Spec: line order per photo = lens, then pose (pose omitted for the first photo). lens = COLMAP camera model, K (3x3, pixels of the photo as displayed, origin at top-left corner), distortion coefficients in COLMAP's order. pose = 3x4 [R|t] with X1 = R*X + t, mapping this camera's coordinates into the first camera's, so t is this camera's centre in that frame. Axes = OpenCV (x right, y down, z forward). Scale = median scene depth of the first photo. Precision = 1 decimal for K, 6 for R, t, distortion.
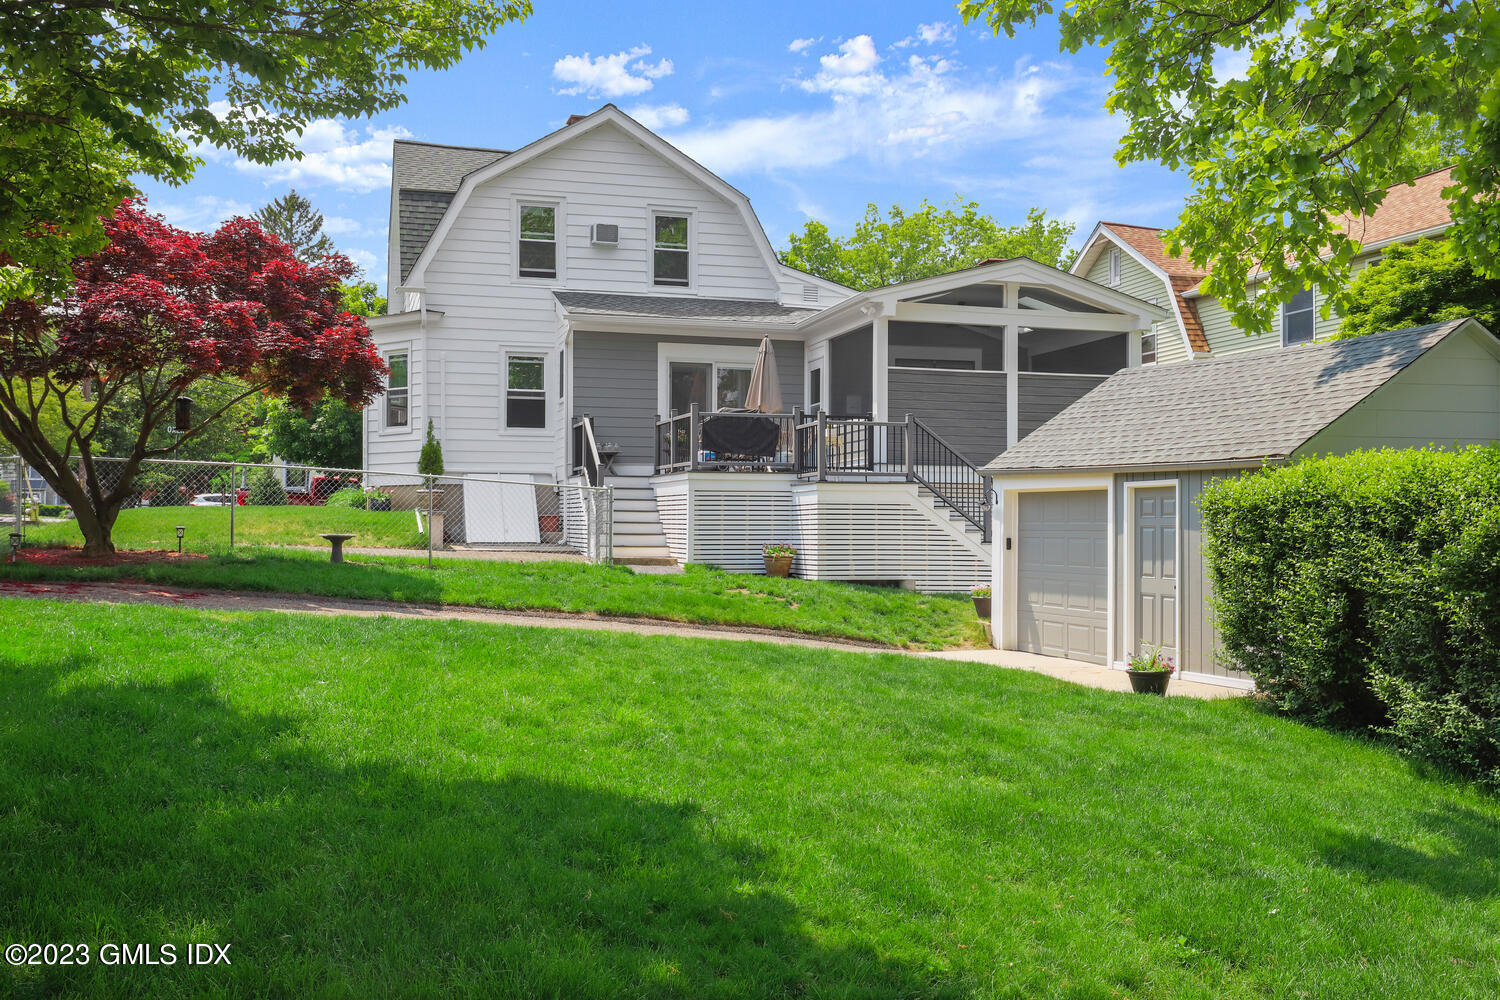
lens RADIAL K [[1381.2, 0, 751.4], [0, 1381.2, 498.0], [0, 0, 1]] dist [0.027901, 0.009359]
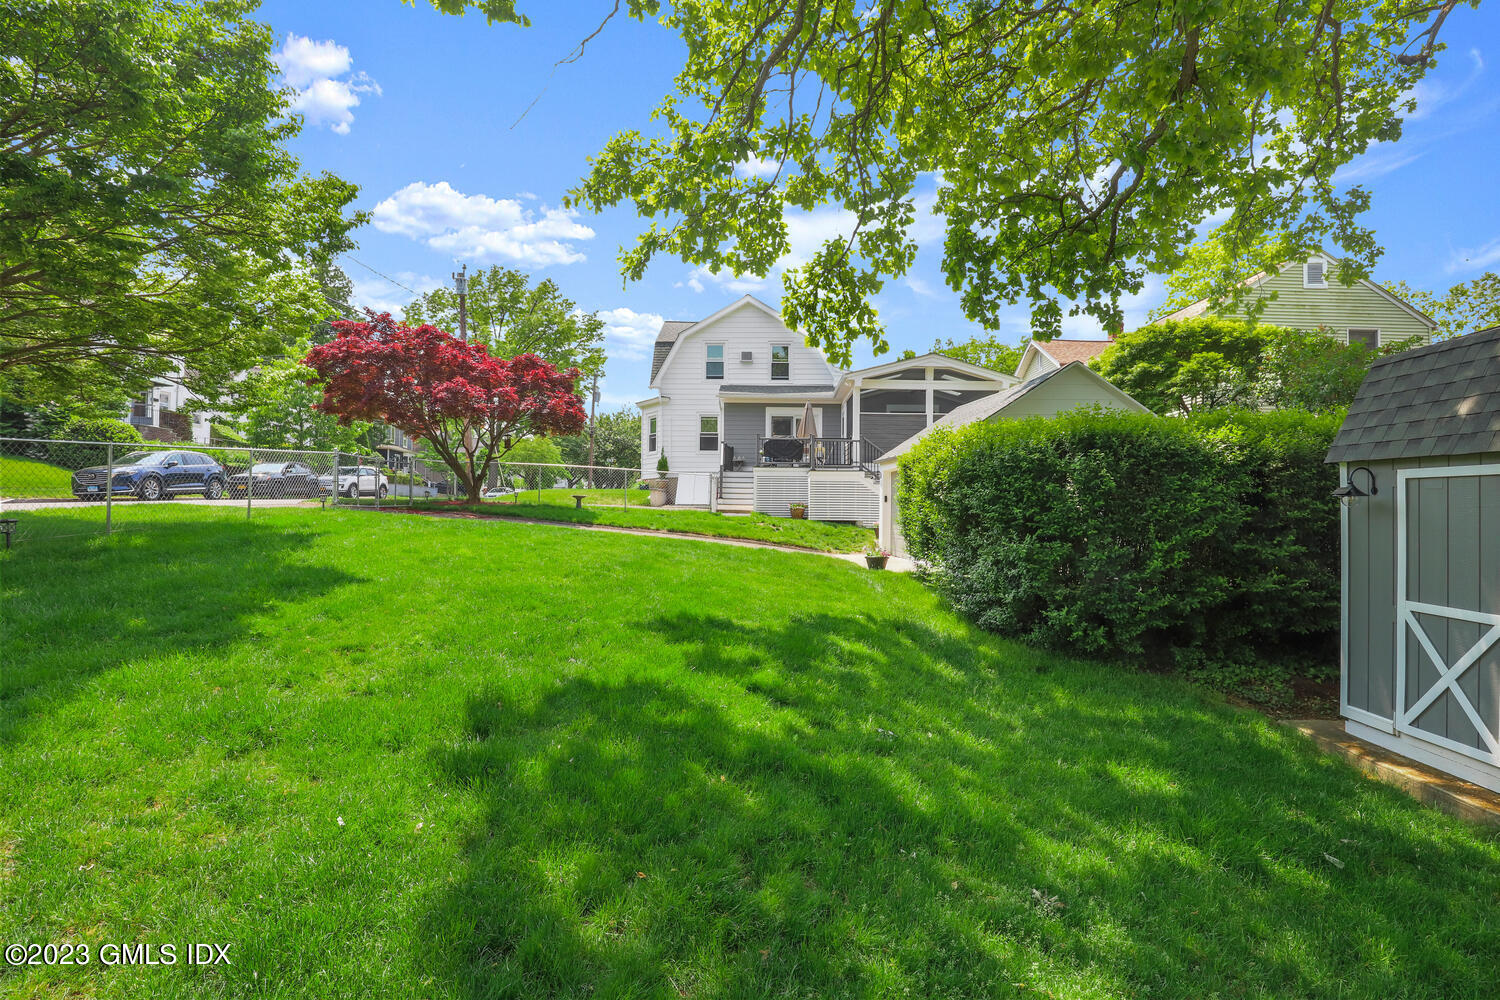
lens RADIAL K [[666.8, 0, 744.7], [0, 666.8, 504.9], [0, 0, 1]] dist [-0.036487, 0.000439]
pose [[0.958433, 0.001640, -0.285312, 0.255297], [0.001258, 0.999949, 0.009971, 0.031111], [0.285313, -0.009915, 0.958383, 0.061633]]
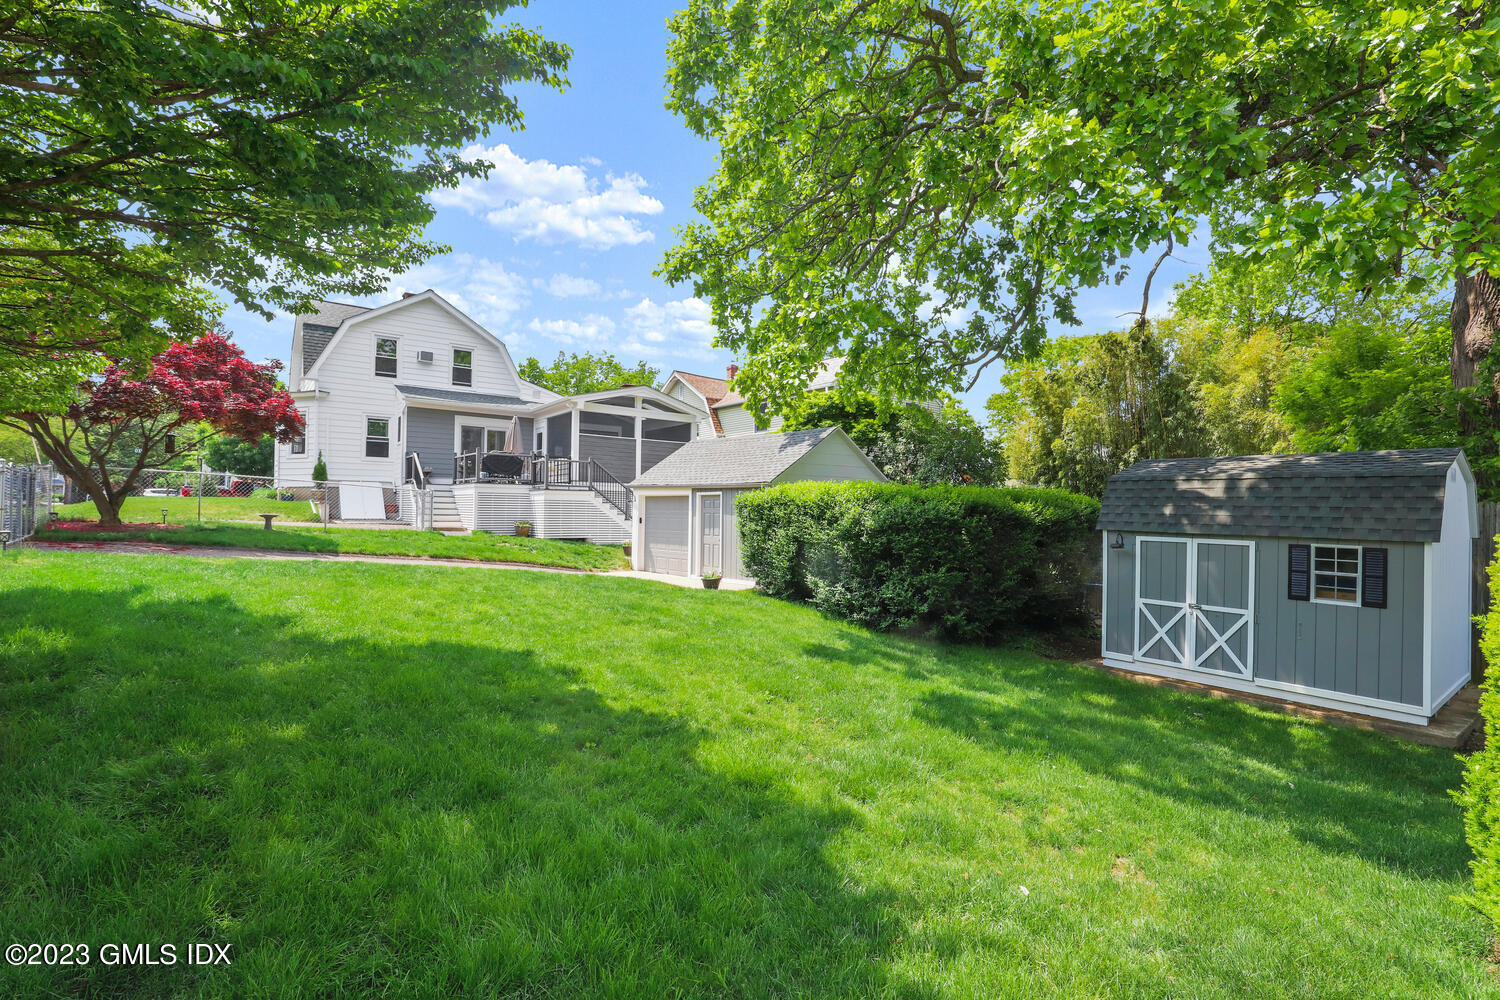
lens RADIAL K [[666.8, 0, 744.7], [0, 666.8, 504.9], [0, 0, 1]] dist [-0.036487, 0.000439]
pose [[0.932427, 0.010312, 0.361210, -0.032171], [-0.014213, 0.999866, 0.008143, -0.001218], [-0.361078, -0.012726, 0.932449, -0.005306]]
